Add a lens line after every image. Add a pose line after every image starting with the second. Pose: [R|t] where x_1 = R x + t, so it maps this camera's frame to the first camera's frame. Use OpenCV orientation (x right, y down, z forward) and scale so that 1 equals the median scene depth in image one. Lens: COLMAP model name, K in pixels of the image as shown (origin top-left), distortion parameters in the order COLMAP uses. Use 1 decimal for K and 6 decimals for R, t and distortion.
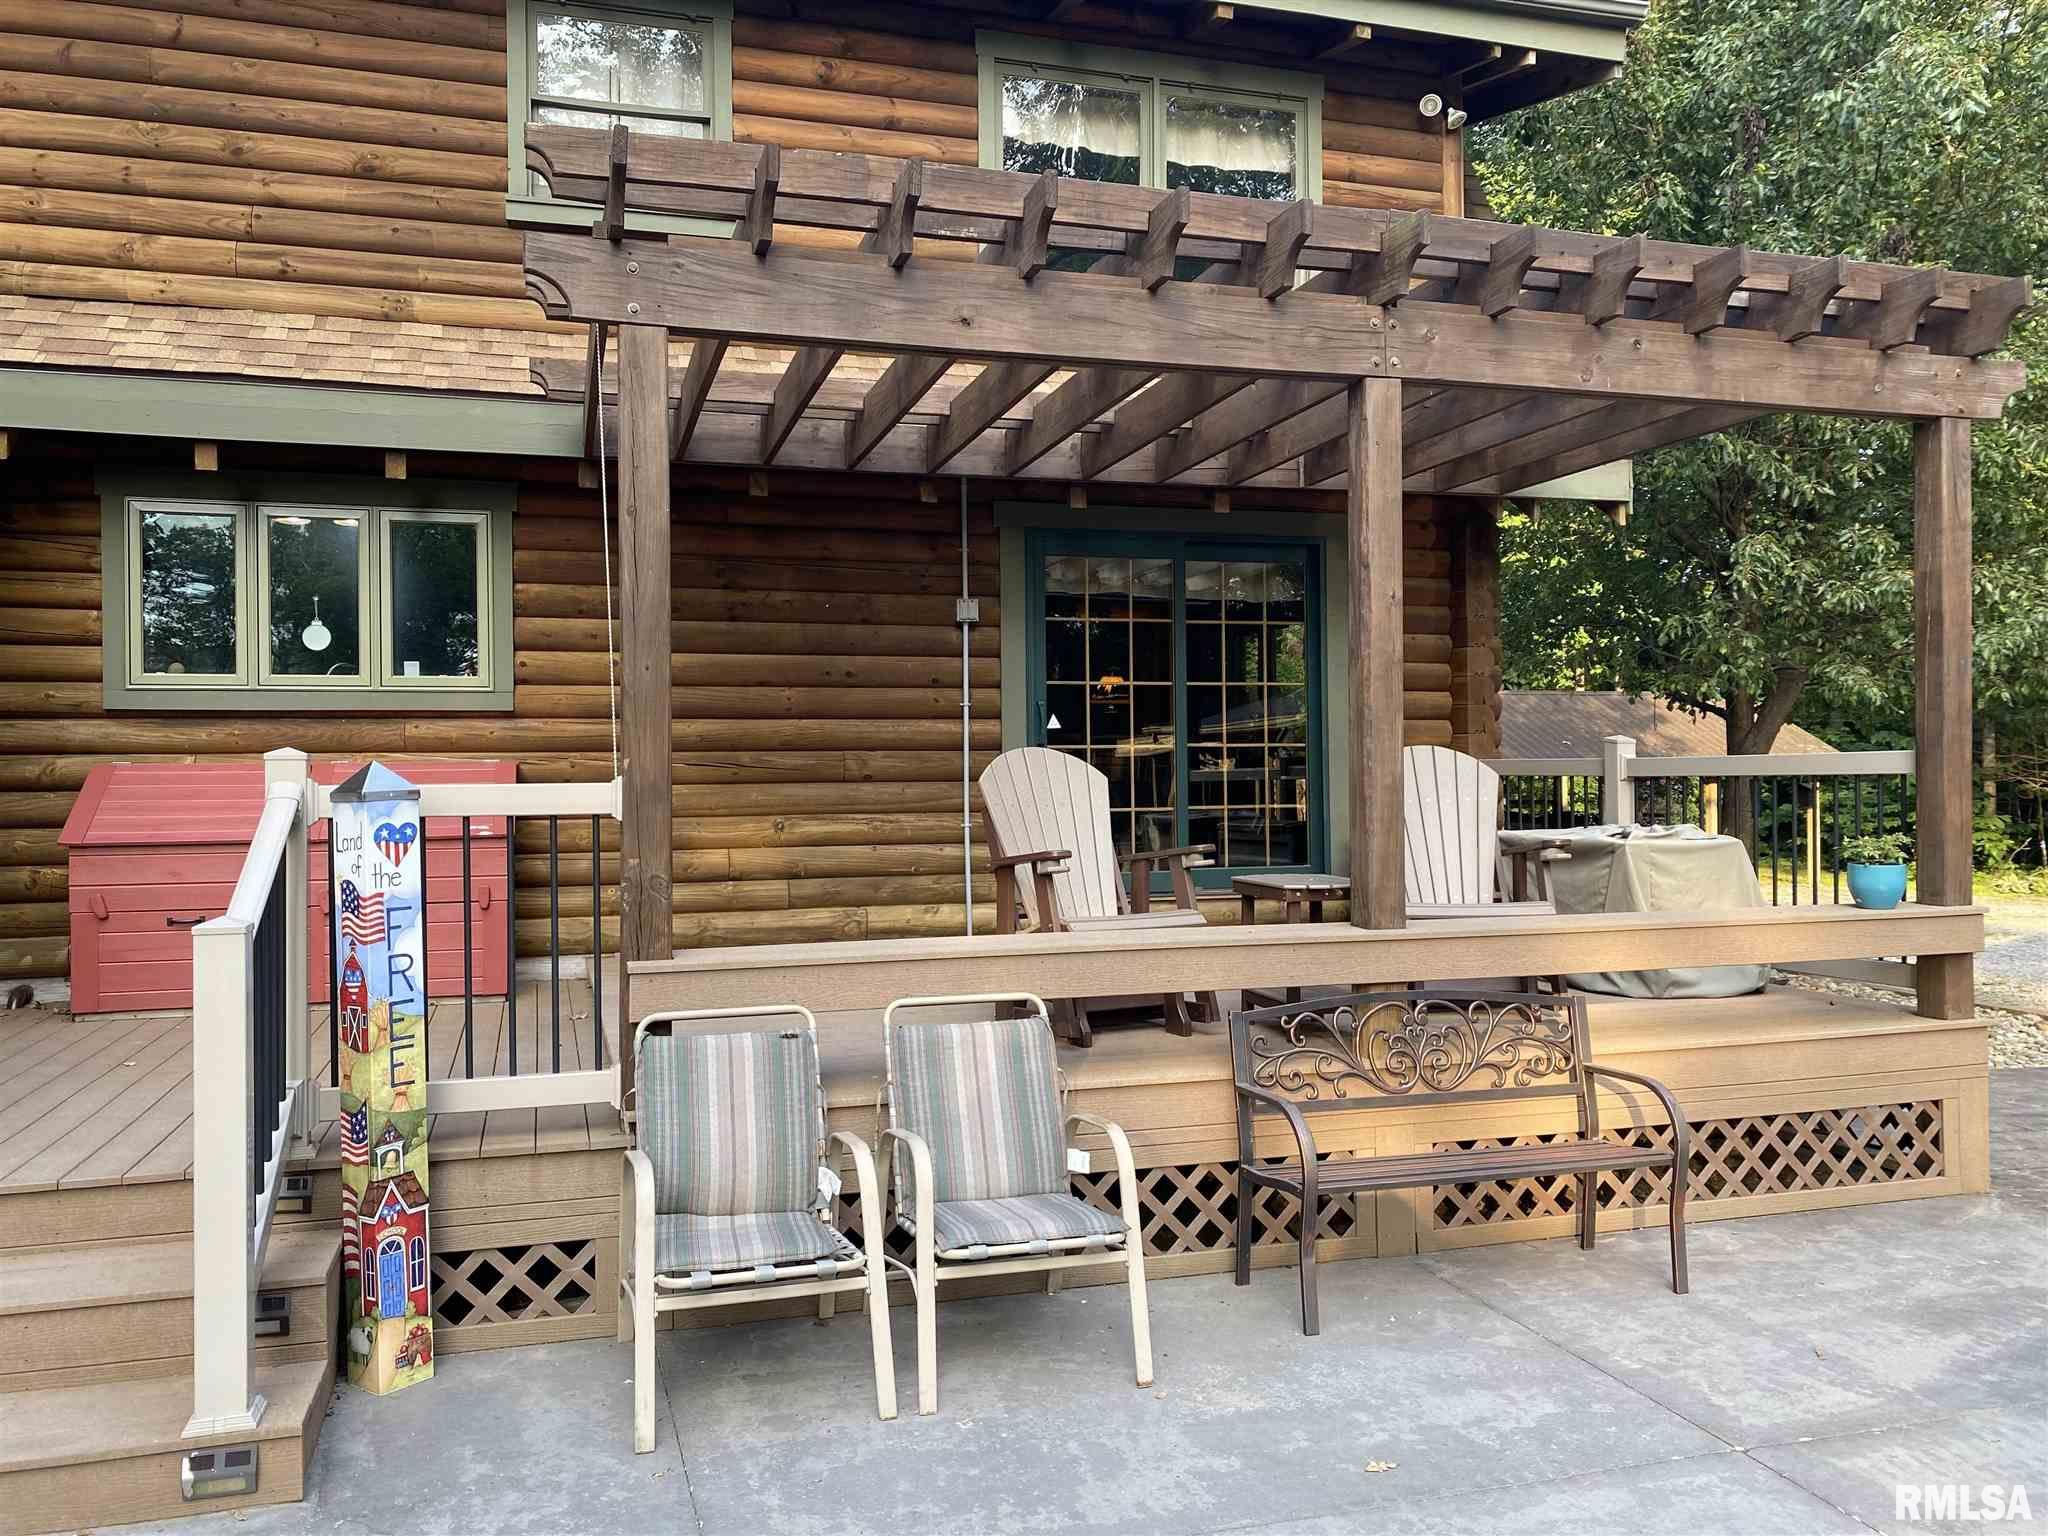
lens RADIAL K [[1544.8, 0, 1022.8], [0, 1544.8, 756.7], [0, 0, 1]] dist [0.046944, -0.048984]
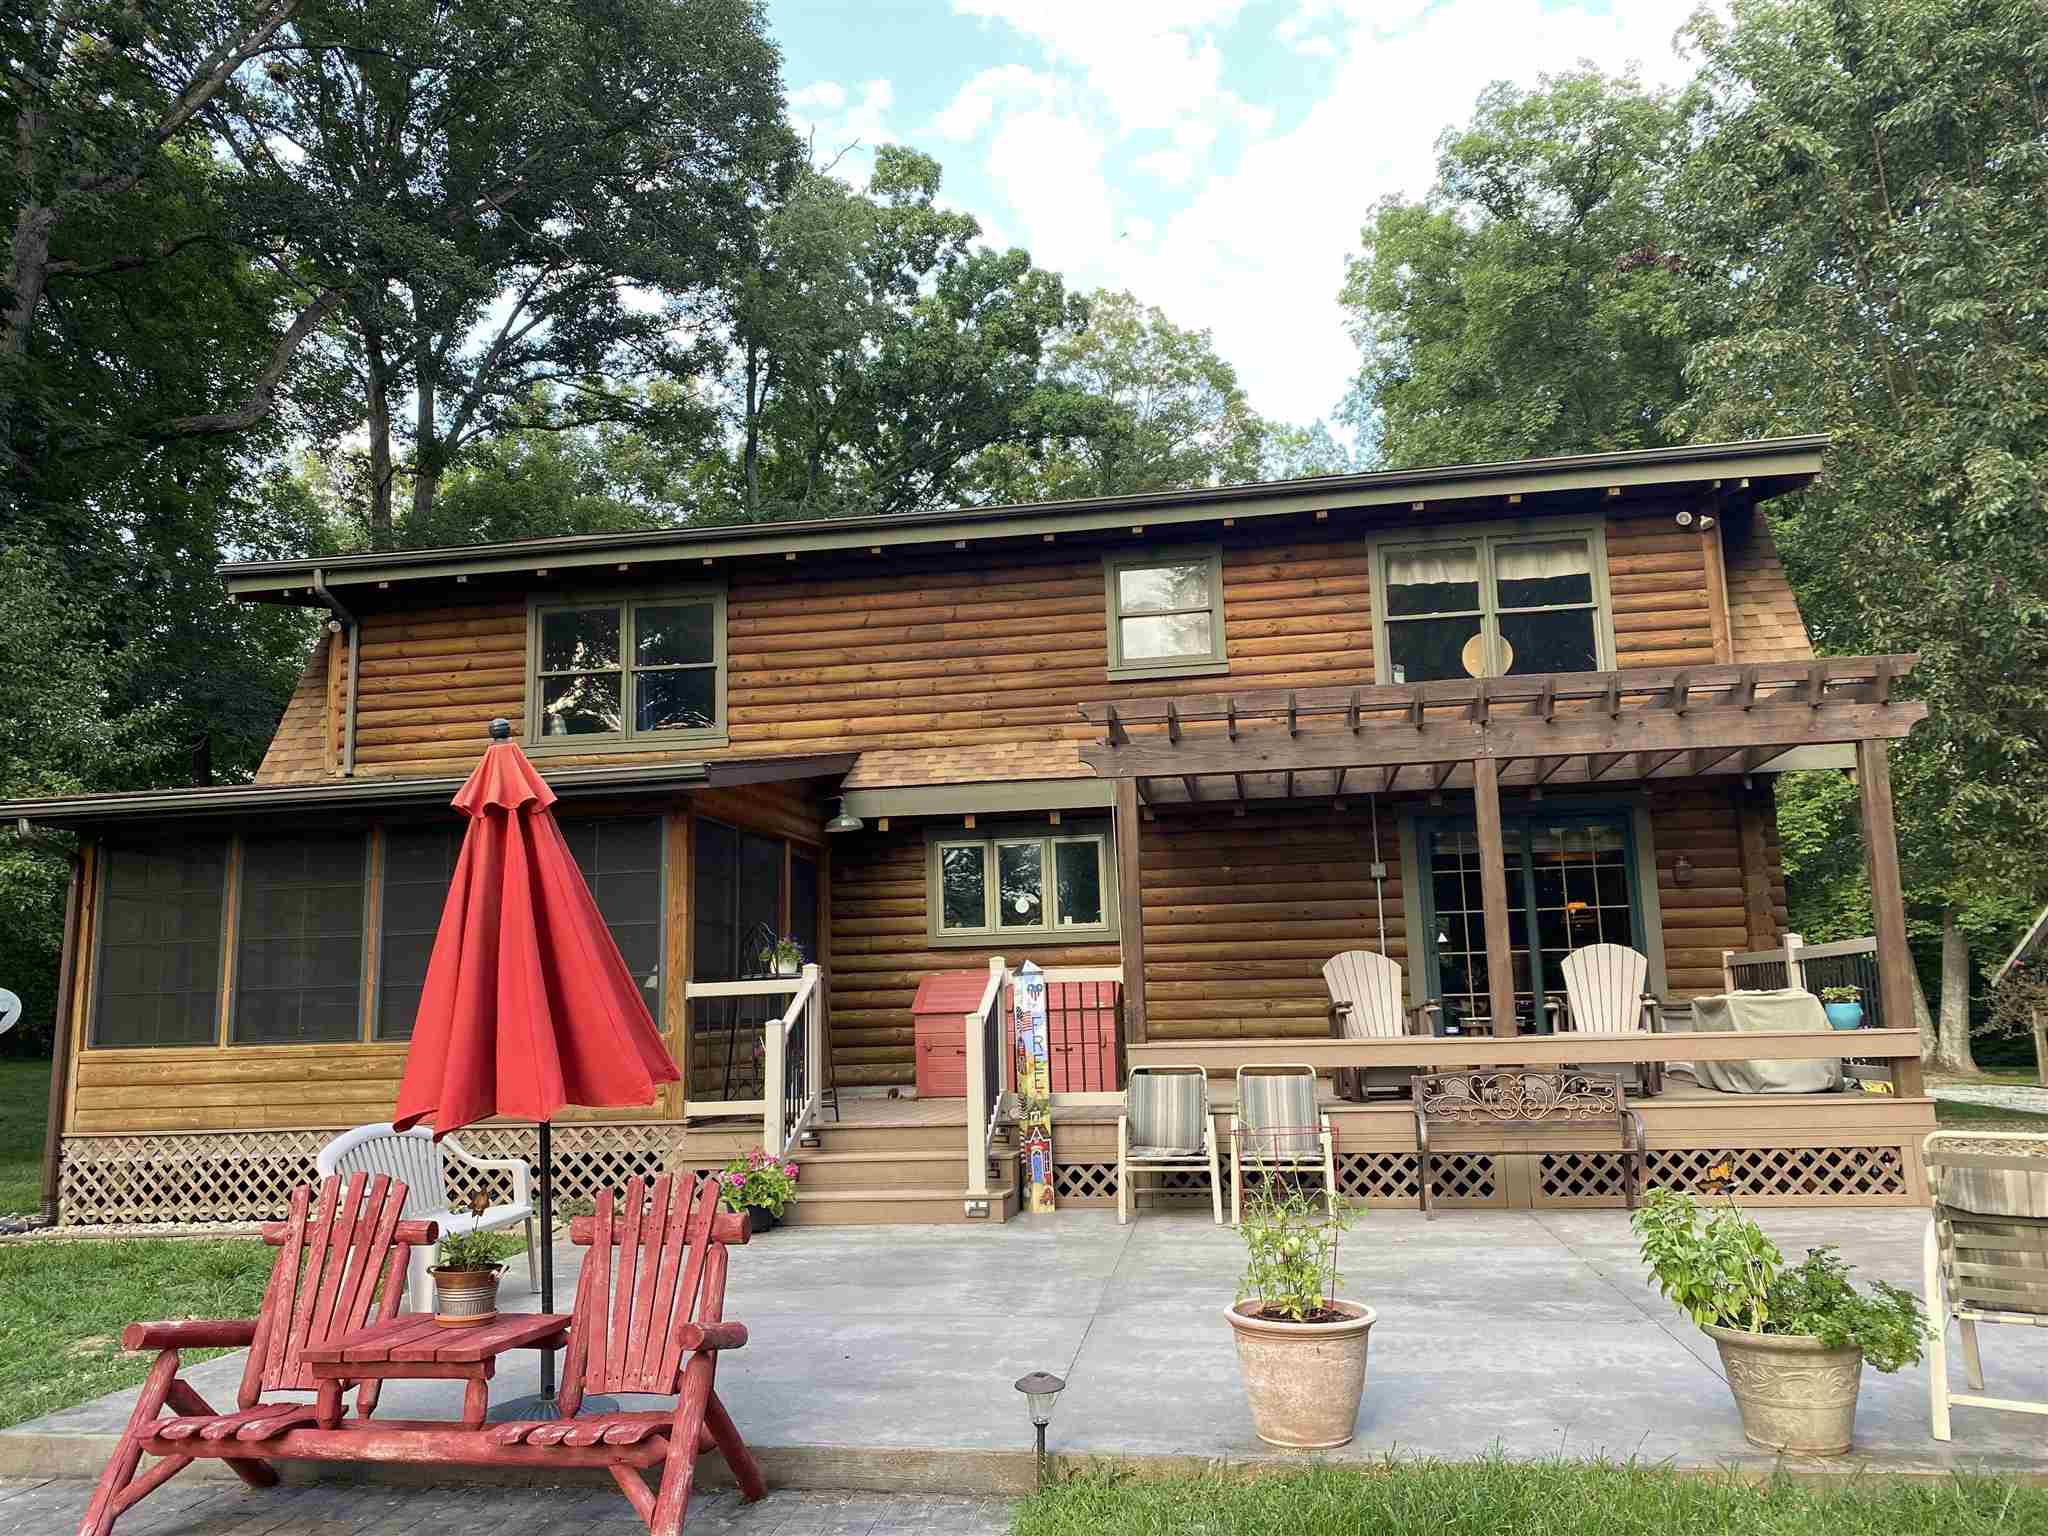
lens RADIAL K [[1580.4, 0, 1026.1], [0, 1580.4, 794.2], [0, 0, 1]] dist [0.119359, -0.224570]
pose [[0.897774, -0.075719, -0.433899, 0.429682], [0.021519, 0.991476, -0.128497, 0.039429], [0.439931, 0.106024, 0.891751, -0.792243]]
